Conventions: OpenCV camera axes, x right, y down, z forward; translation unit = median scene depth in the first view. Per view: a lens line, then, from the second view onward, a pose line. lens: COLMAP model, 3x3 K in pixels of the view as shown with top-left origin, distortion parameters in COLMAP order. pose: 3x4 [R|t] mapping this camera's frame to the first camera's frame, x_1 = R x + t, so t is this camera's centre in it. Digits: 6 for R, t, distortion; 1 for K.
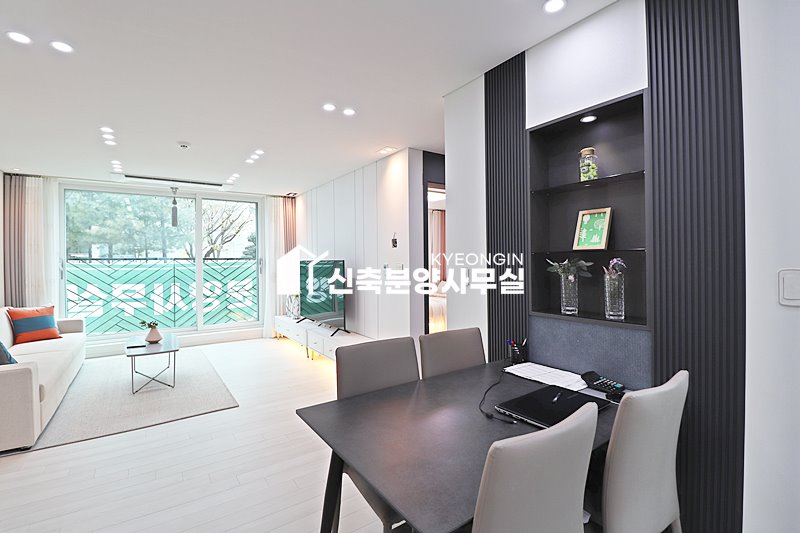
lens RADIAL K [[382.5, 0, 399.5], [0, 382.5, 261.8], [0, 0, 1]] dist [-0.002470, -0.000435]
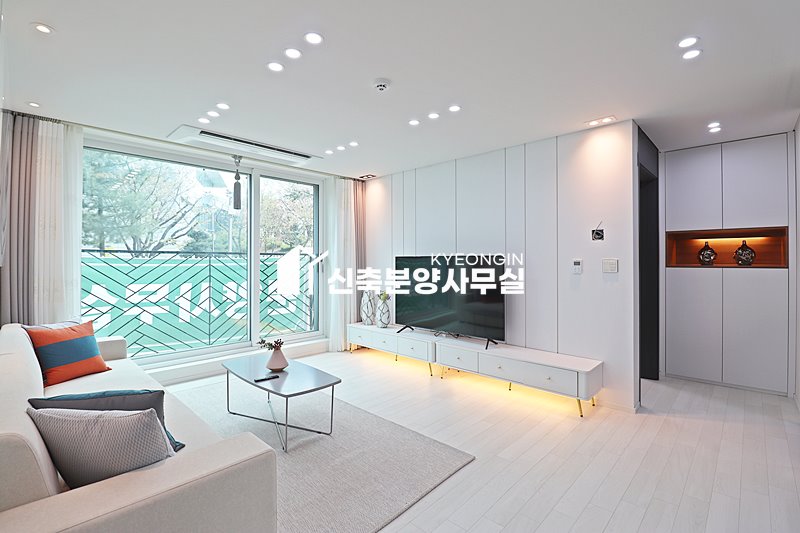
lens RADIAL K [[369.8, 0, 399.4], [0, 369.8, 258.8], [0, 0, 1]] dist [0.003535, -0.015310]
pose [[0.973272, 0.009783, 0.229449, -0.510504], [-0.007675, 0.999920, -0.010078, 0.012533], [-0.229529, 0.008048, 0.973269, 0.257576]]
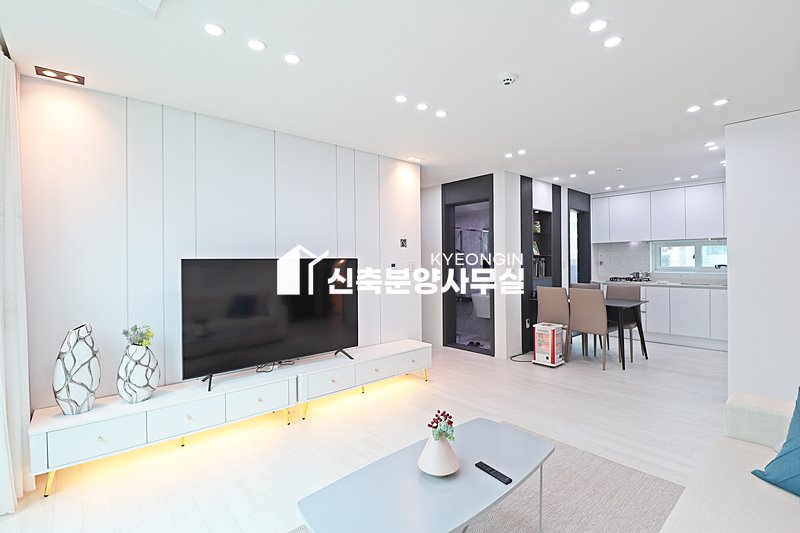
lens RADIAL K [[369.8, 0, 399.4], [0, 369.8, 258.8], [0, 0, 1]] dist [0.003535, -0.015310]
pose [[-0.136149, 0.014748, 0.990579, -0.869659], [0.014198, 0.999816, -0.012934, 0.007531], [-0.990587, 0.012303, -0.136333, 0.951011]]
